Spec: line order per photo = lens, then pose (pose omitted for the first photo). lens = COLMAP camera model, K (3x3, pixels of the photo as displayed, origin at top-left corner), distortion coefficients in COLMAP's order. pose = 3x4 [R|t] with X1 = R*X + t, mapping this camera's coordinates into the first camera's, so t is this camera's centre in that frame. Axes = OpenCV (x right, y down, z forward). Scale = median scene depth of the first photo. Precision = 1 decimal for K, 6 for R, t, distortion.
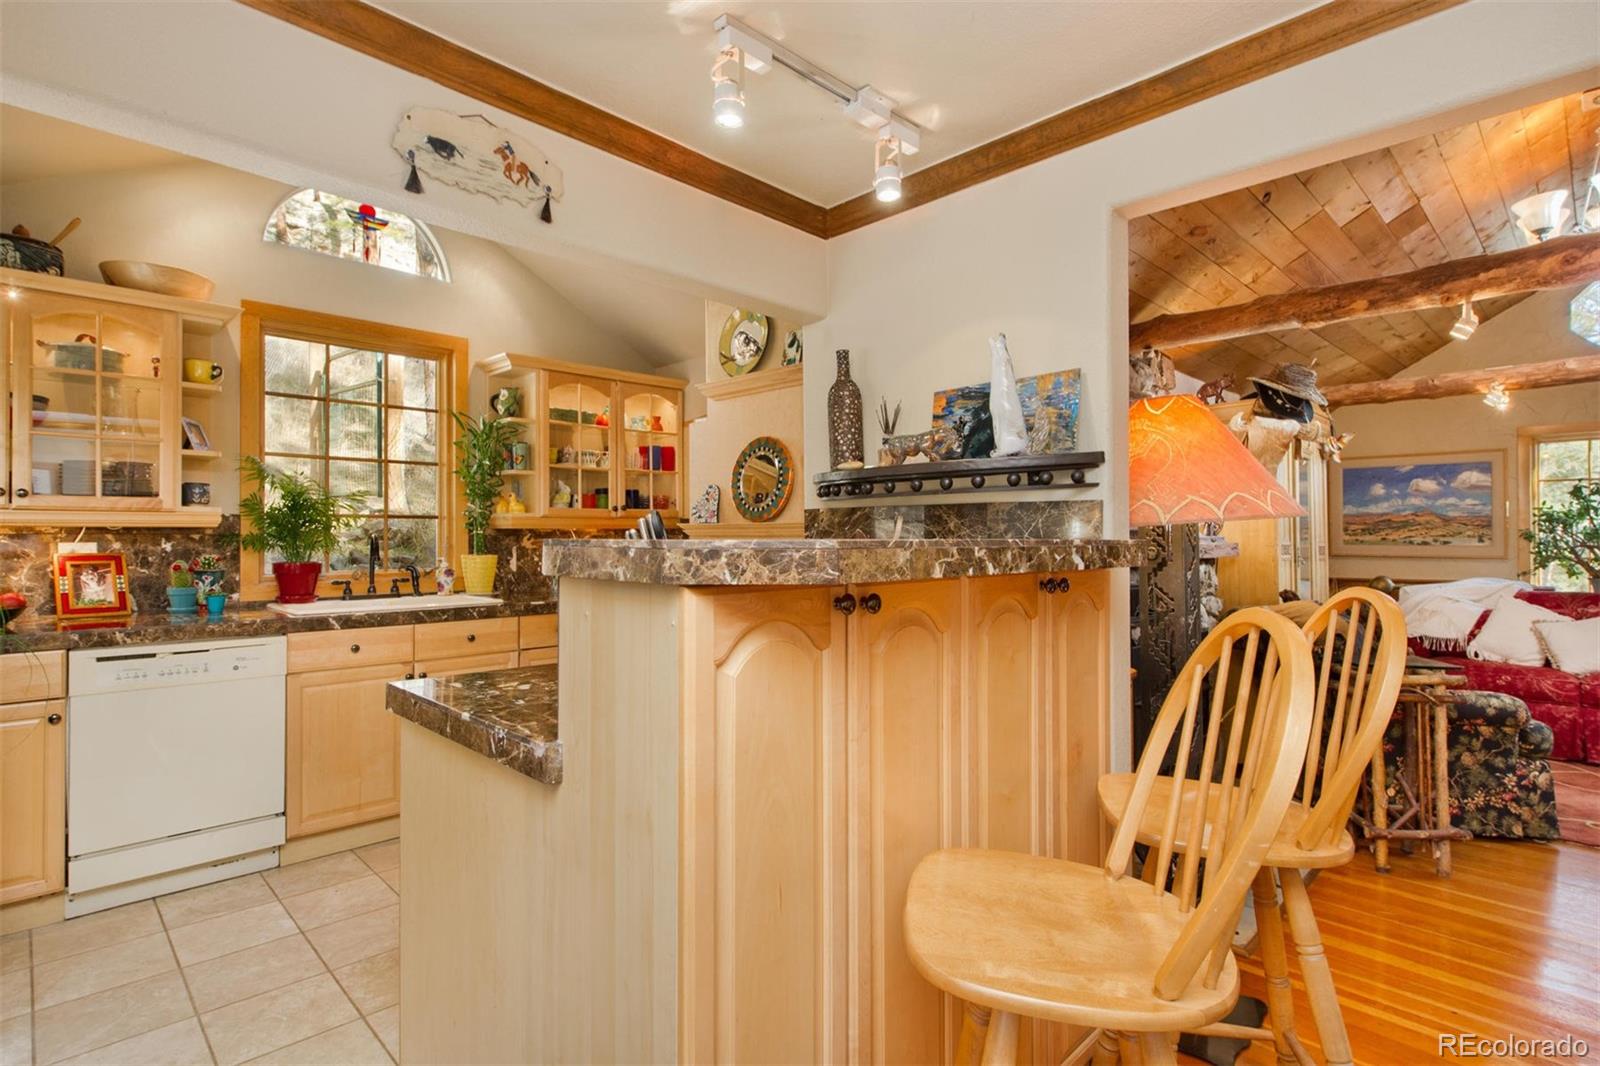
lens RADIAL K [[803.0, 0, 758.0], [0, 803.0, 534.1], [0, 0, 1]] dist [-0.005031, 0.000149]
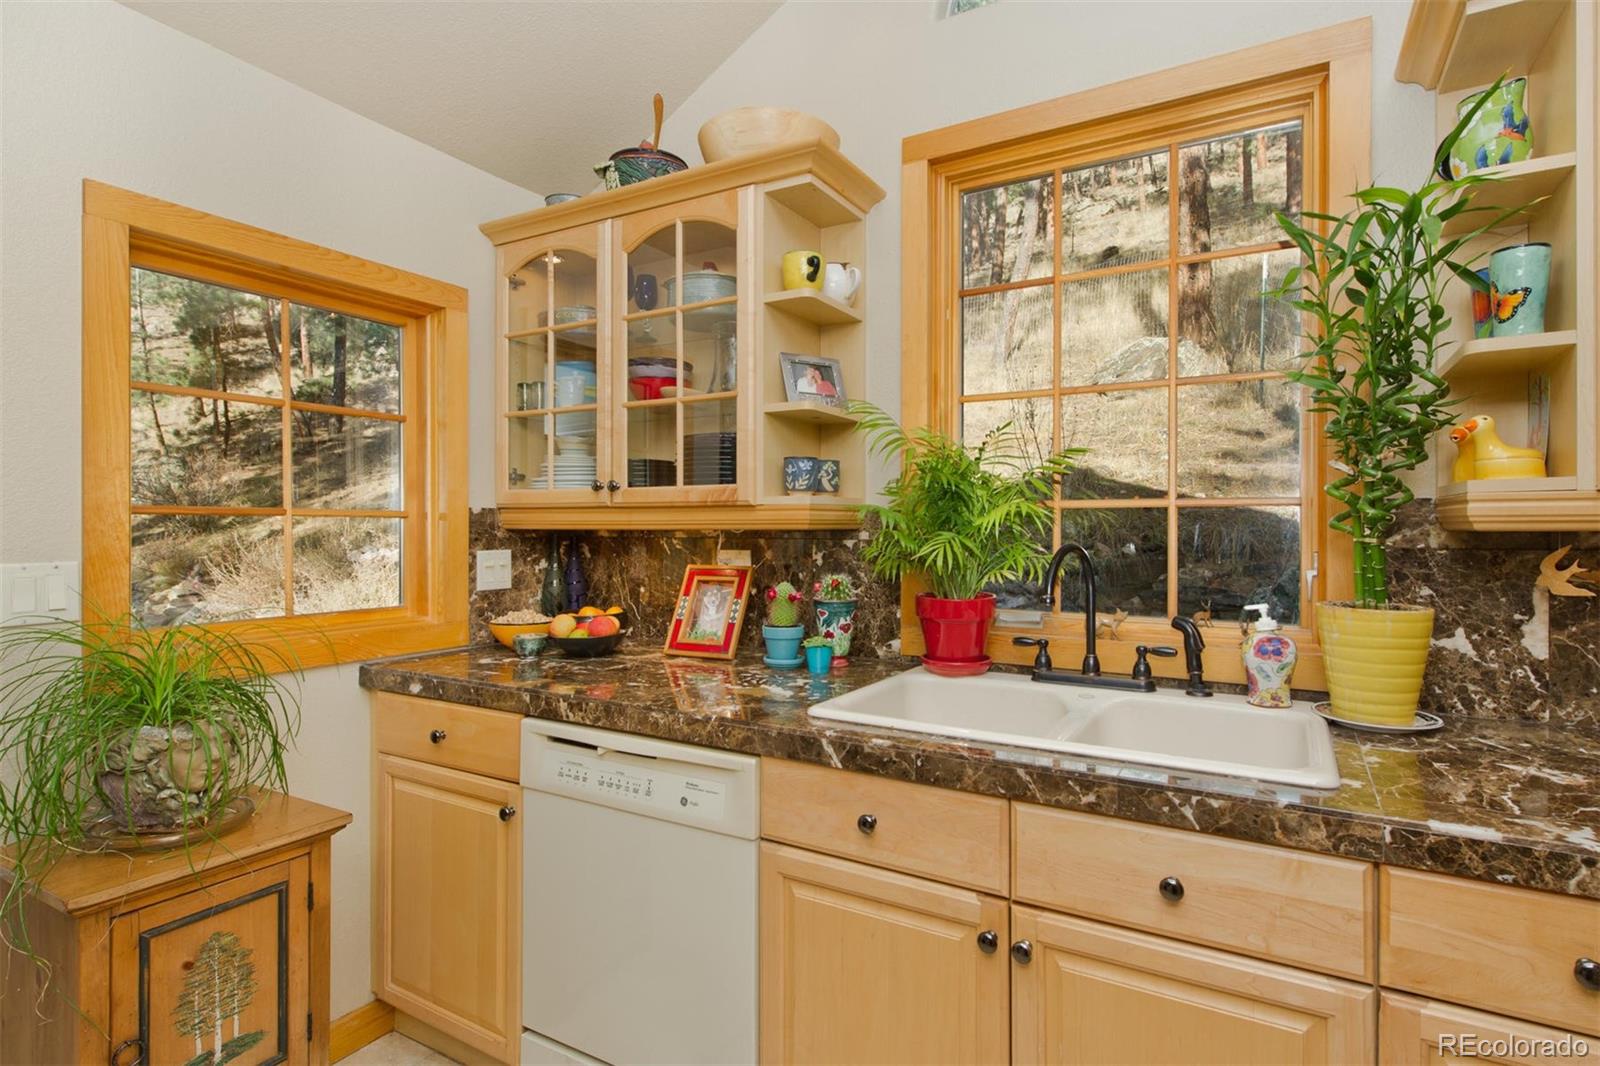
lens RADIAL K [[794.8, 0, 847.7], [0, 794.8, 528.3], [0, 0, 1]] dist [0.007655, -0.001193]
pose [[0.319020, 0.003181, -0.947743, -0.103348], [0.000842, 0.999993, 0.003640, -0.010738], [0.947748, -0.001959, 0.319015, 0.770013]]
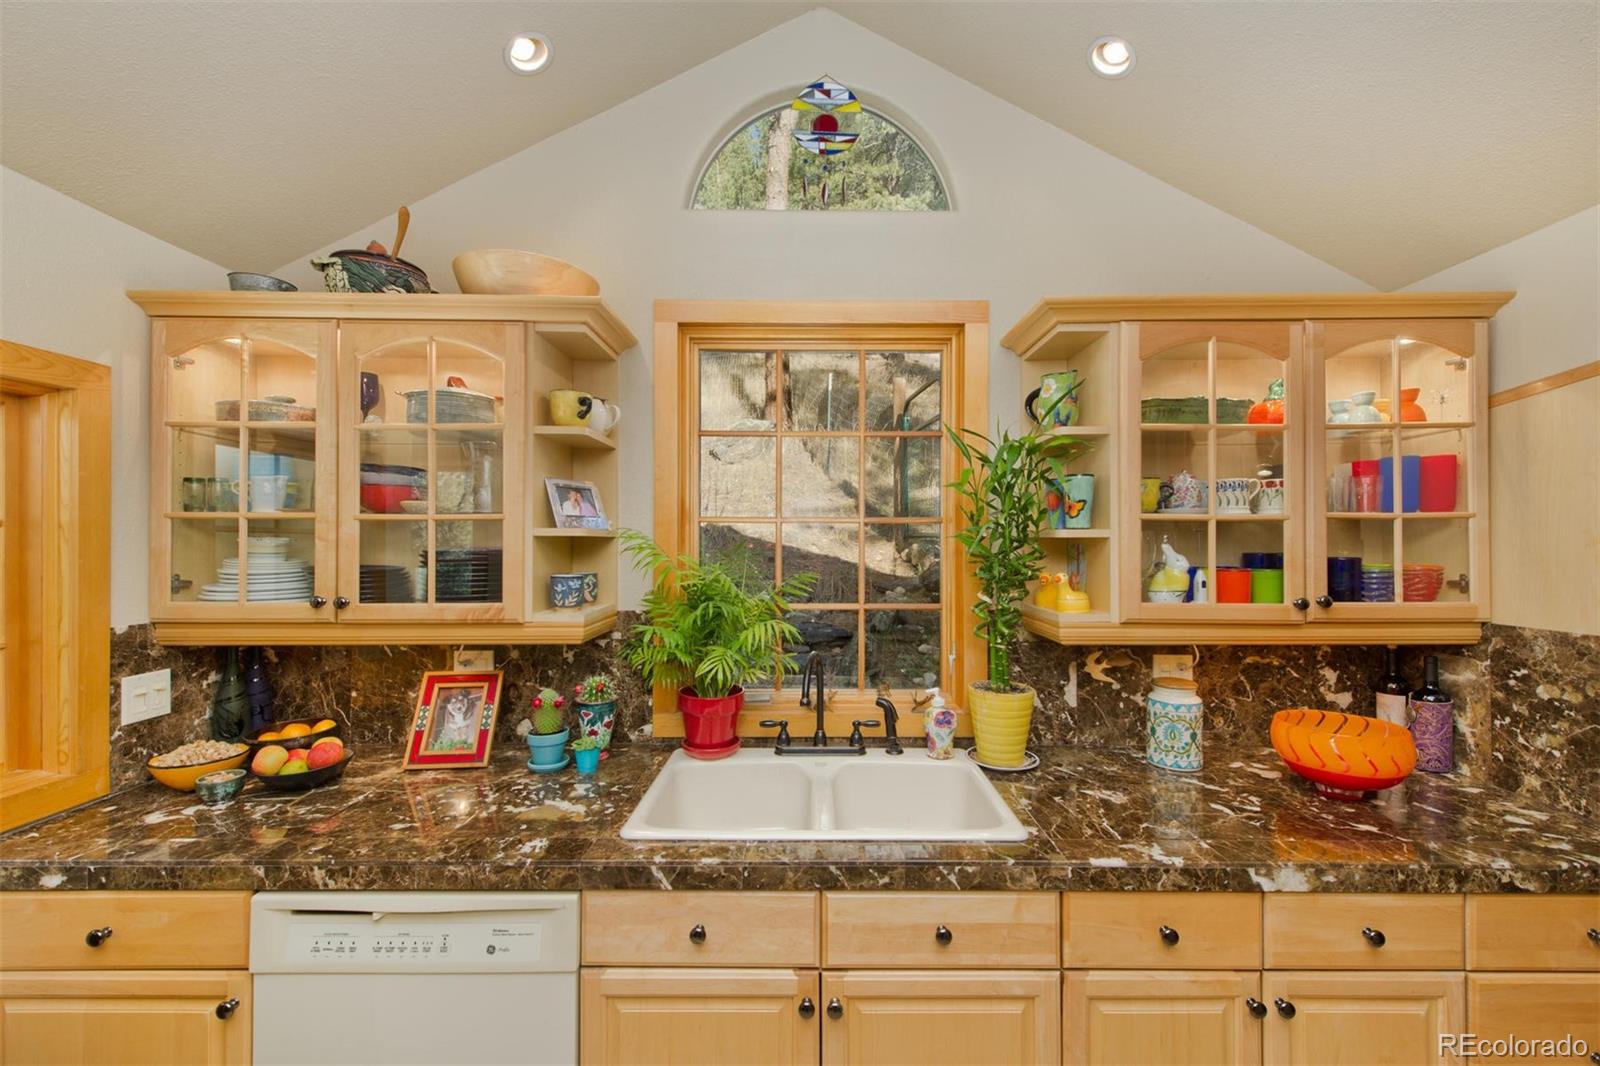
lens RADIAL K [[629.8, 0, 818.6], [0, 629.8, 542.2], [0, 0, 1]] dist [0.015856, -0.006122]
pose [[0.740189, -0.000821, -0.672399, -0.172289], [0.002101, 0.999997, 0.001092, -0.083874], [0.672396, -0.002221, 0.740188, 0.687596]]
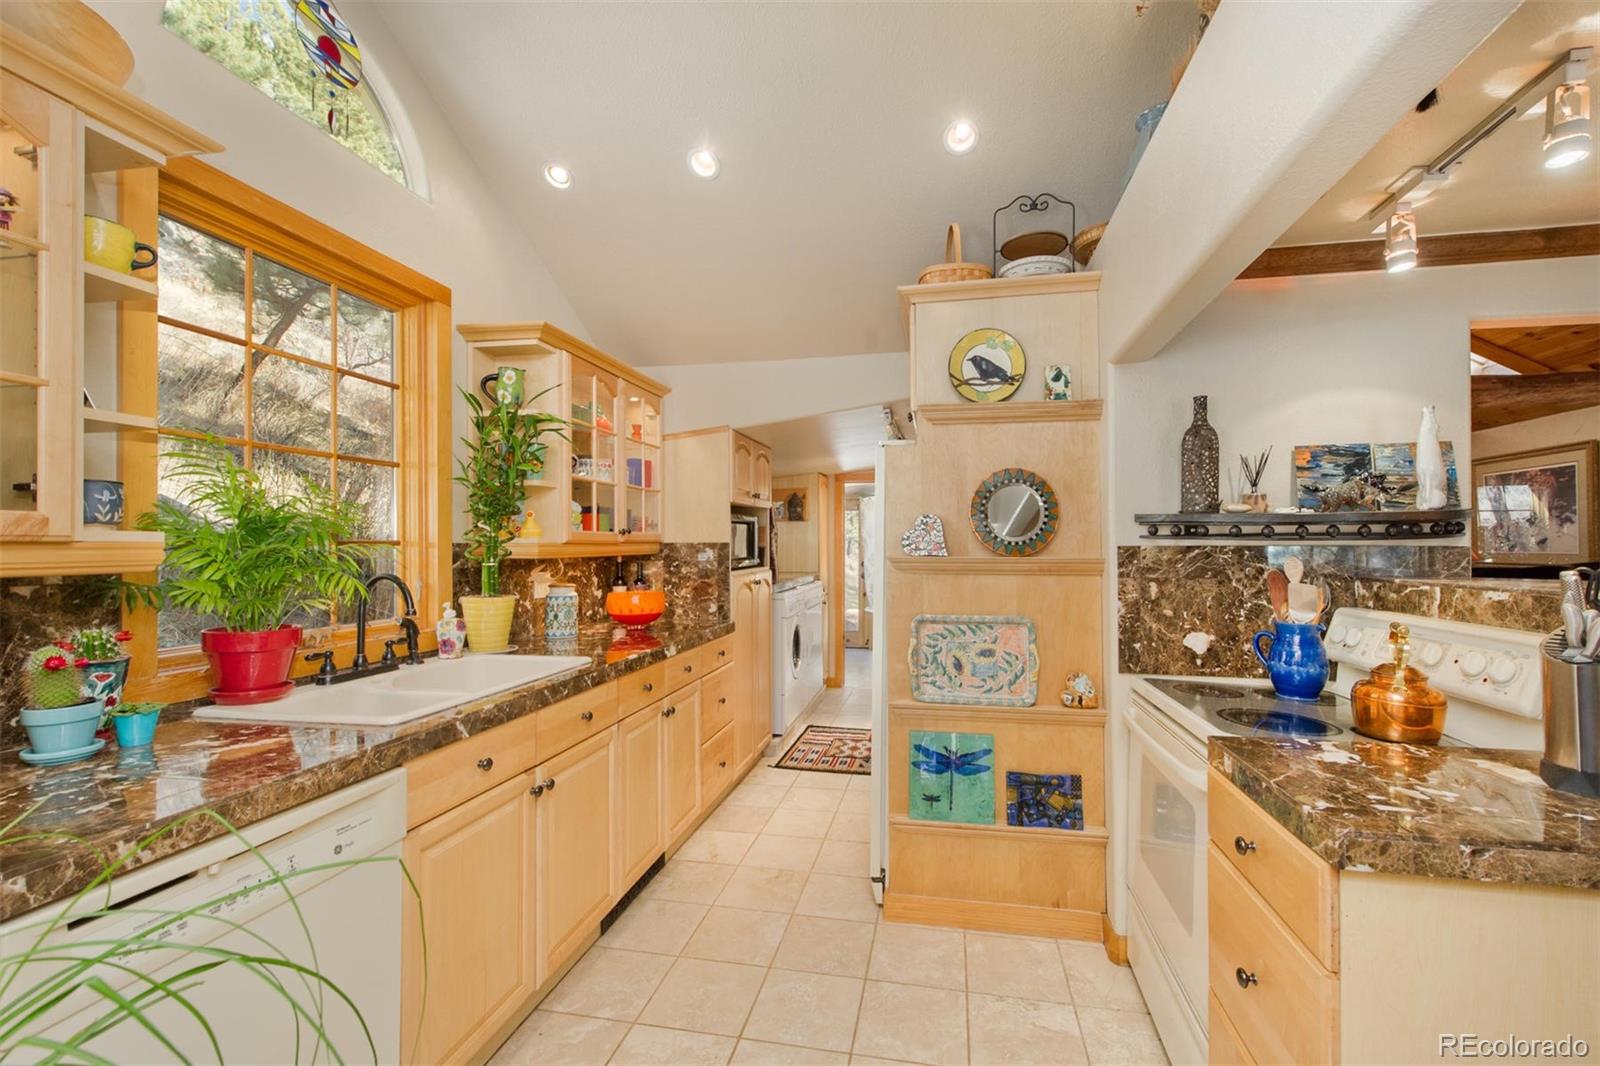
lens RADIAL K [[692.1, 0, 816.1], [0, 692.1, 541.7], [0, 0, 1]] dist [0.009169, -0.000213]
pose [[0.803024, 0.002041, 0.595943, -0.552830], [-0.000532, 0.999996, -0.002708, -0.024060], [-0.595946, 0.001858, 0.803022, 0.377310]]
